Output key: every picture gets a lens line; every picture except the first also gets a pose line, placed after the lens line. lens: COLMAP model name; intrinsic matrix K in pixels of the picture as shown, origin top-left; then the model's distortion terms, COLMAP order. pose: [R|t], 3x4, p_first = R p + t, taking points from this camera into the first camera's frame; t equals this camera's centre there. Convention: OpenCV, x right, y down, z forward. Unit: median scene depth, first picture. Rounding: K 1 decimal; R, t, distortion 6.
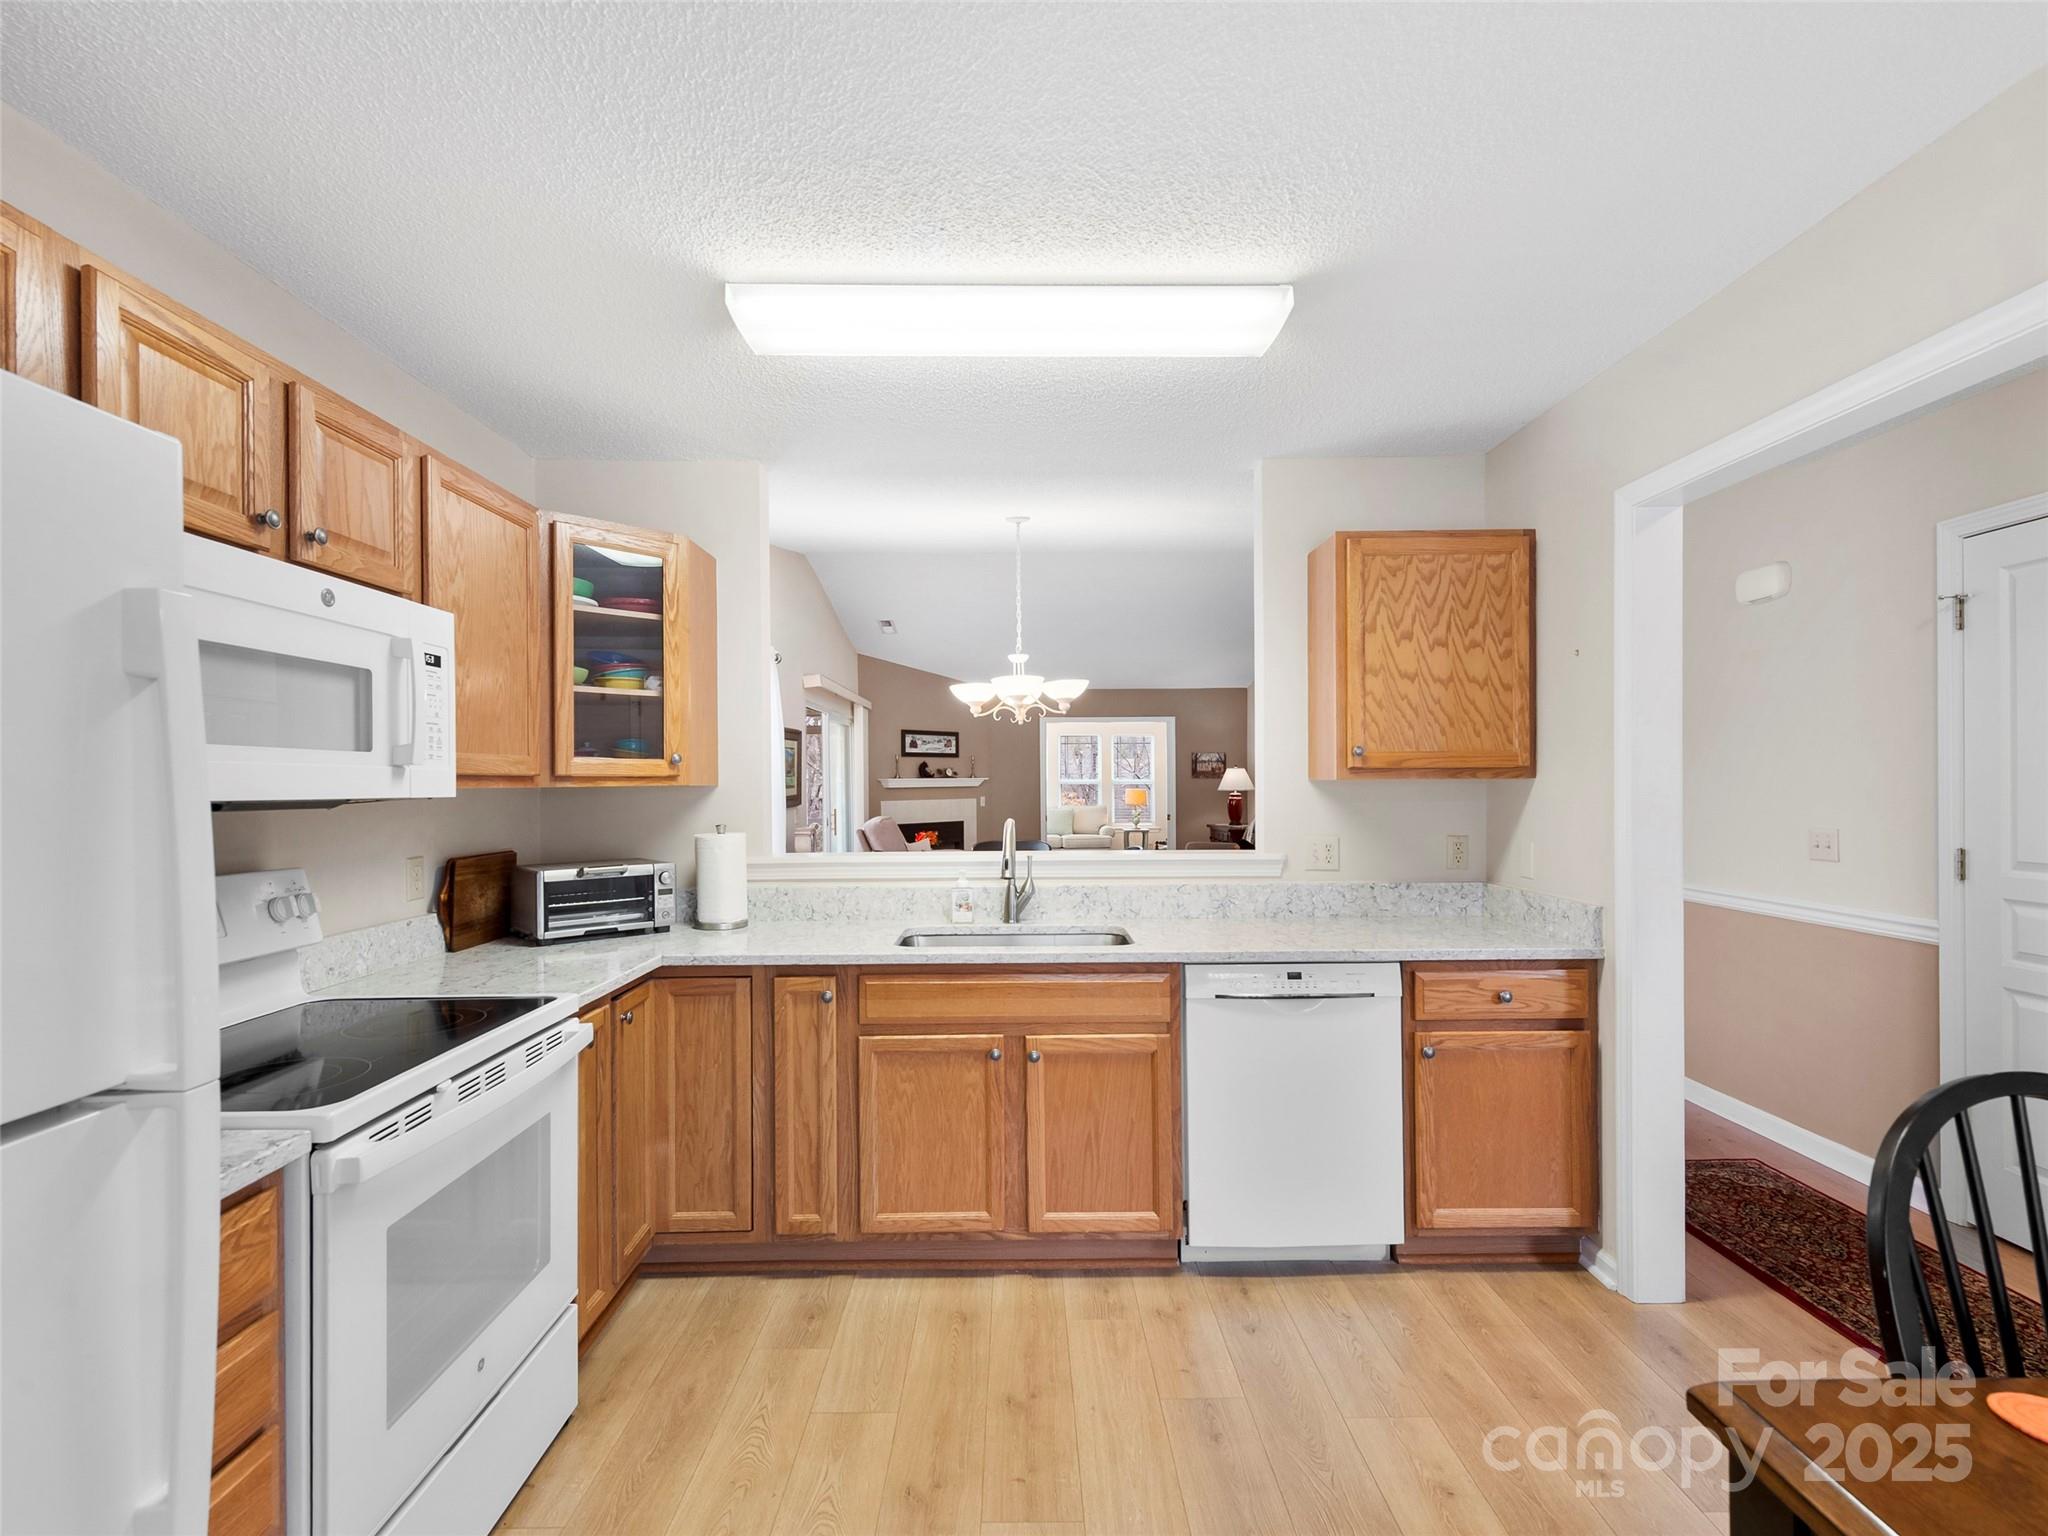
lens RADIAL K [[943.5, 0, 1024.0], [0, 943.5, 768.0], [0, 0, 1]] dist [0.000467, -0.000068]
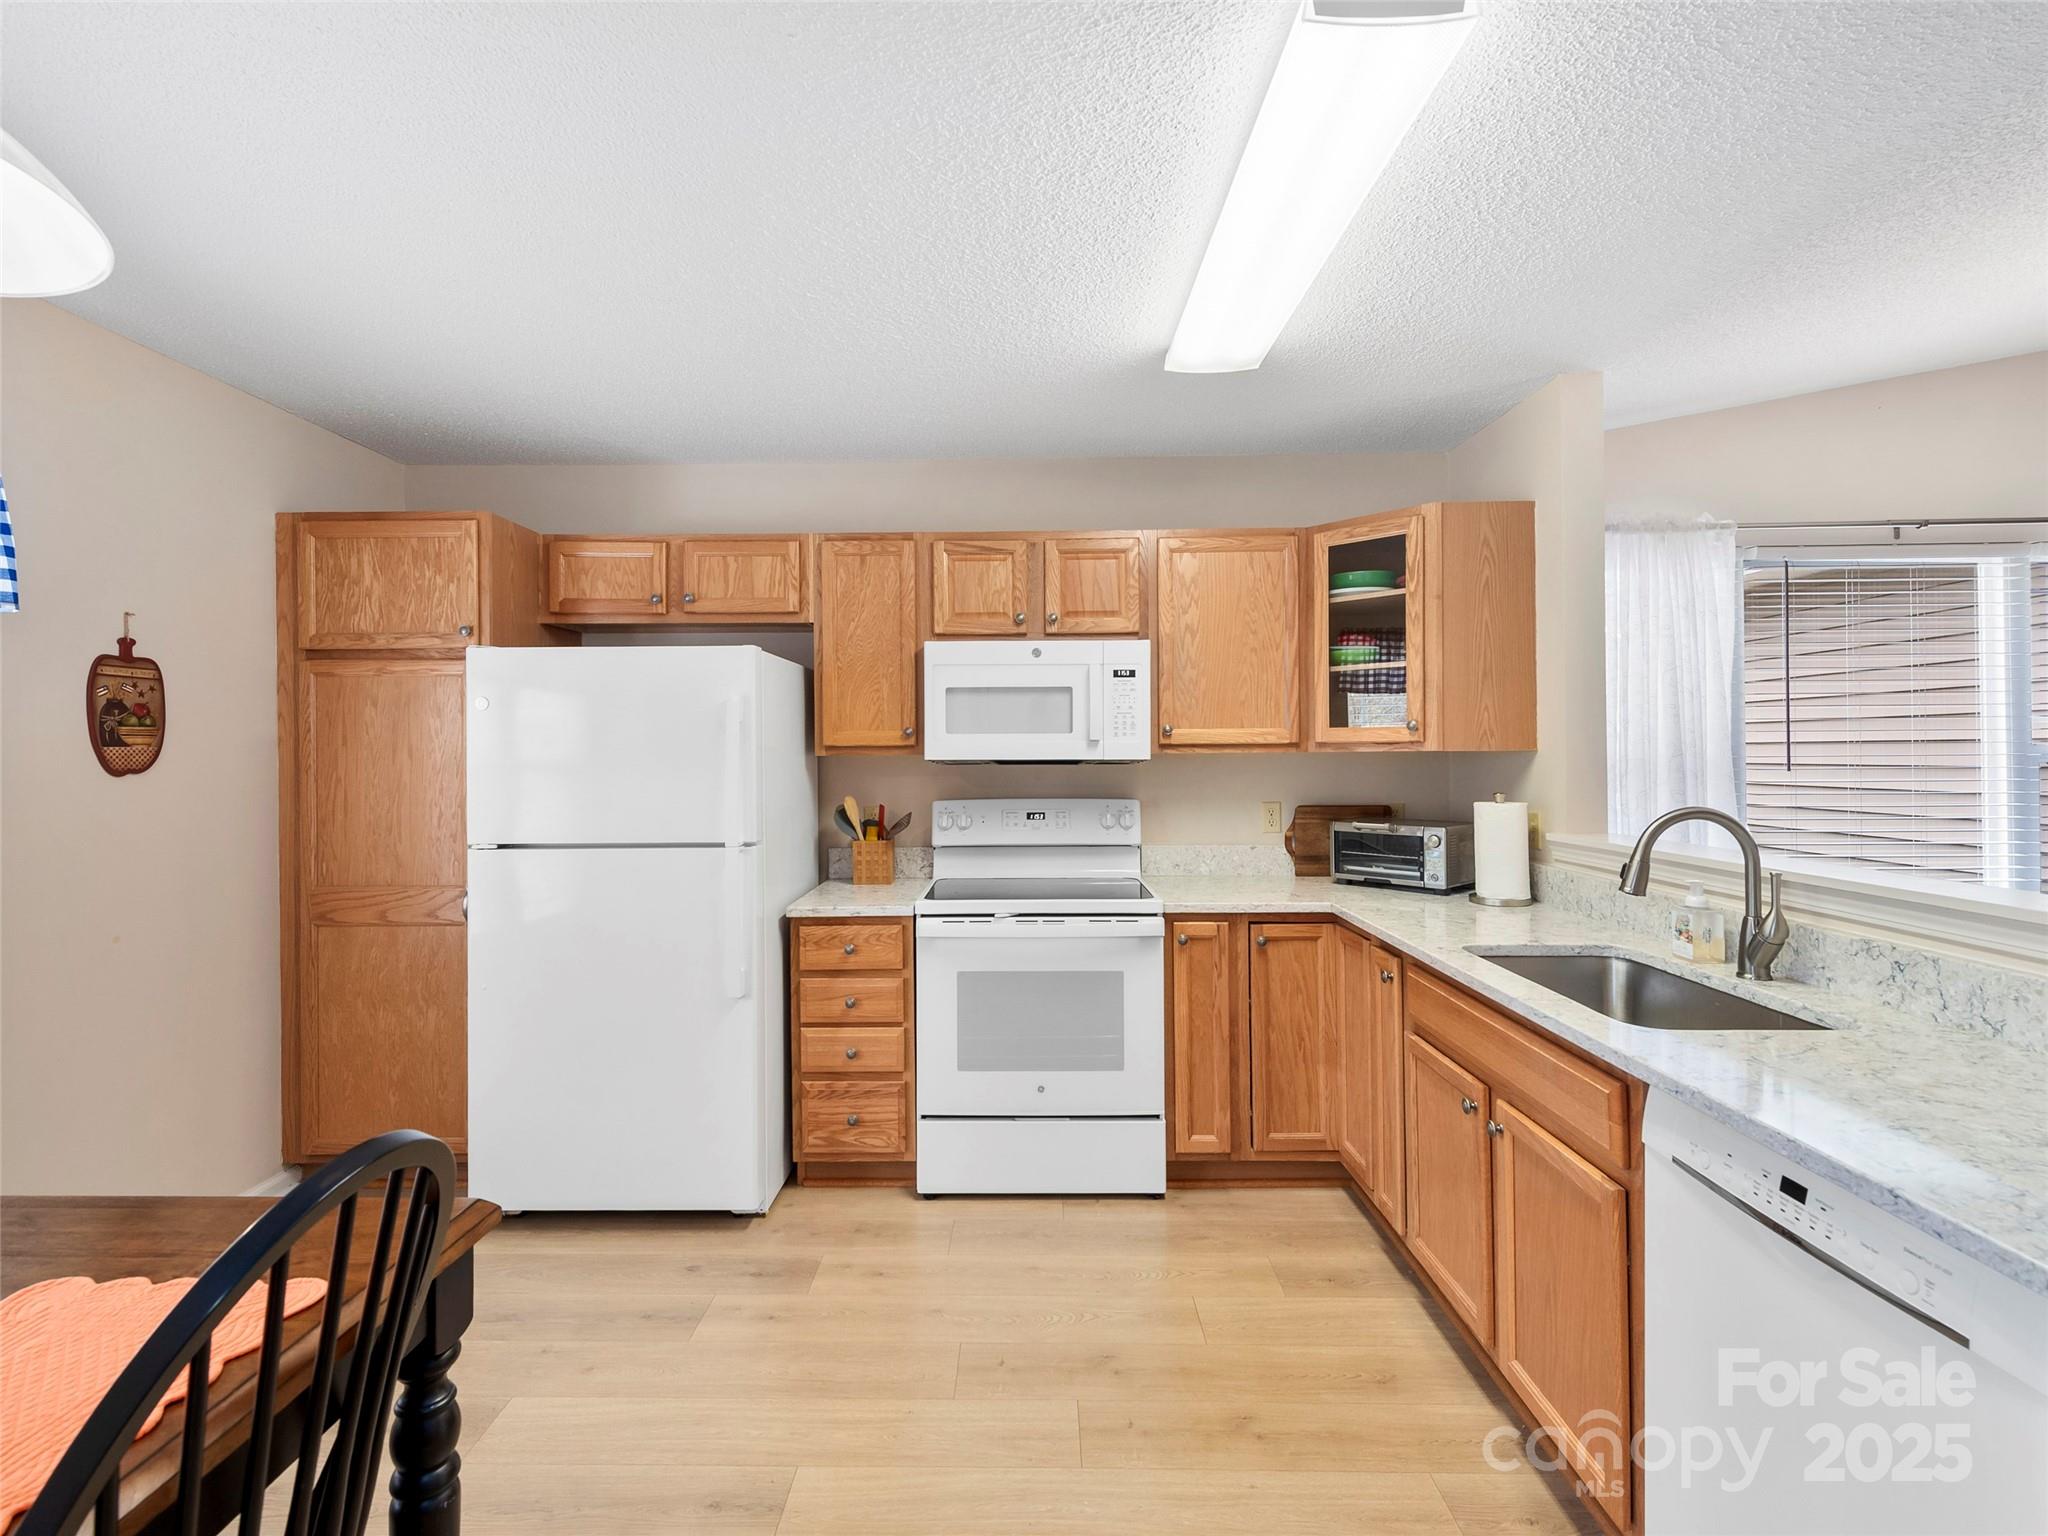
lens RADIAL K [[957.1, 0, 1019.2], [0, 957.1, 735.7], [0, 0, 1]] dist [0.000916, -0.000134]
pose [[-0.029727, -0.010296, -0.999505, 0.775376], [0.021477, 0.999710, -0.010937, 0.003705], [0.999327, -0.021792, -0.029497, 0.674527]]
